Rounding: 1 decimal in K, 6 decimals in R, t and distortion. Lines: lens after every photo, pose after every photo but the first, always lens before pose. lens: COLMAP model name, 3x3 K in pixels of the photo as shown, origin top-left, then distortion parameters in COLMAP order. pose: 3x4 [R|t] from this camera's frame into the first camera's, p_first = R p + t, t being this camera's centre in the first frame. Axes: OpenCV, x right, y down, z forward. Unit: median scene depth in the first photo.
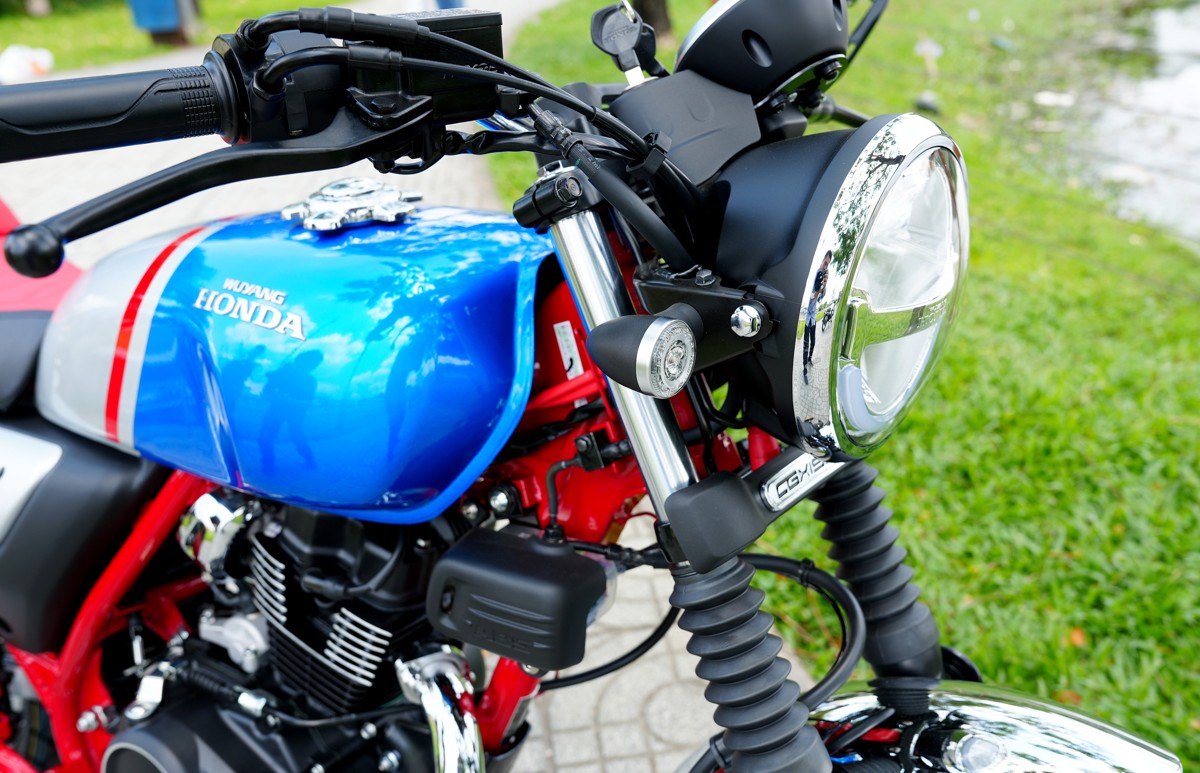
lens RADIAL K [[984.1, 0, 643.7], [0, 984.1, 404.1], [0, 0, 1]] dist [-0.050446, 0.109717]
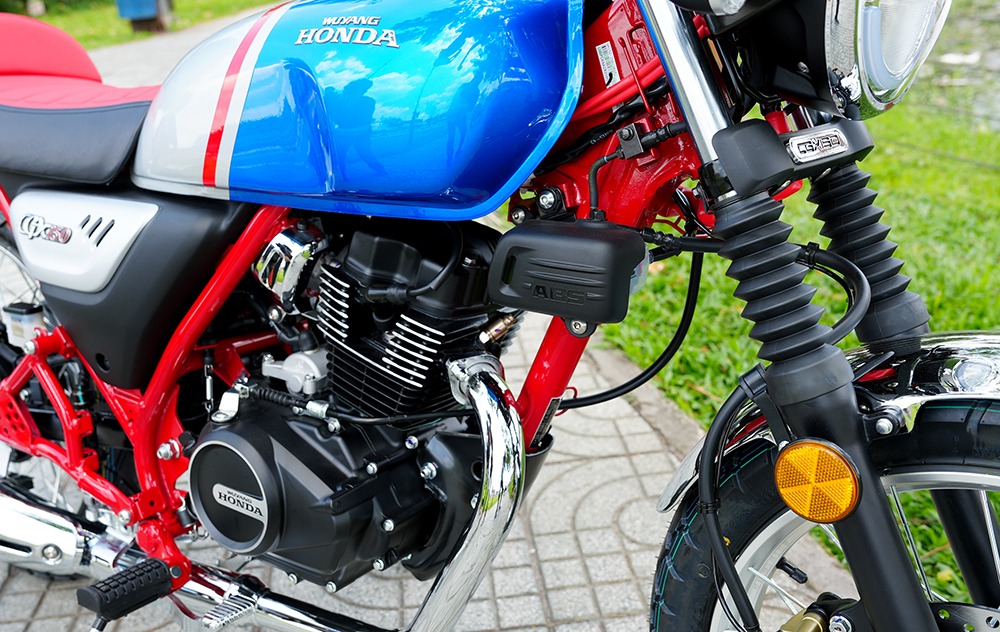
lens RADIAL K [[923.9, 0, 500.0], [0, 923.9, 316.0], [0, 0, 1]] dist [-0.000922, 0.014529]
pose [[0.998092, 0.000157, -0.061750, -0.111429], [-0.004459, 0.997569, -0.069539, 0.264367], [0.061589, 0.069682, 0.995666, -0.090895]]
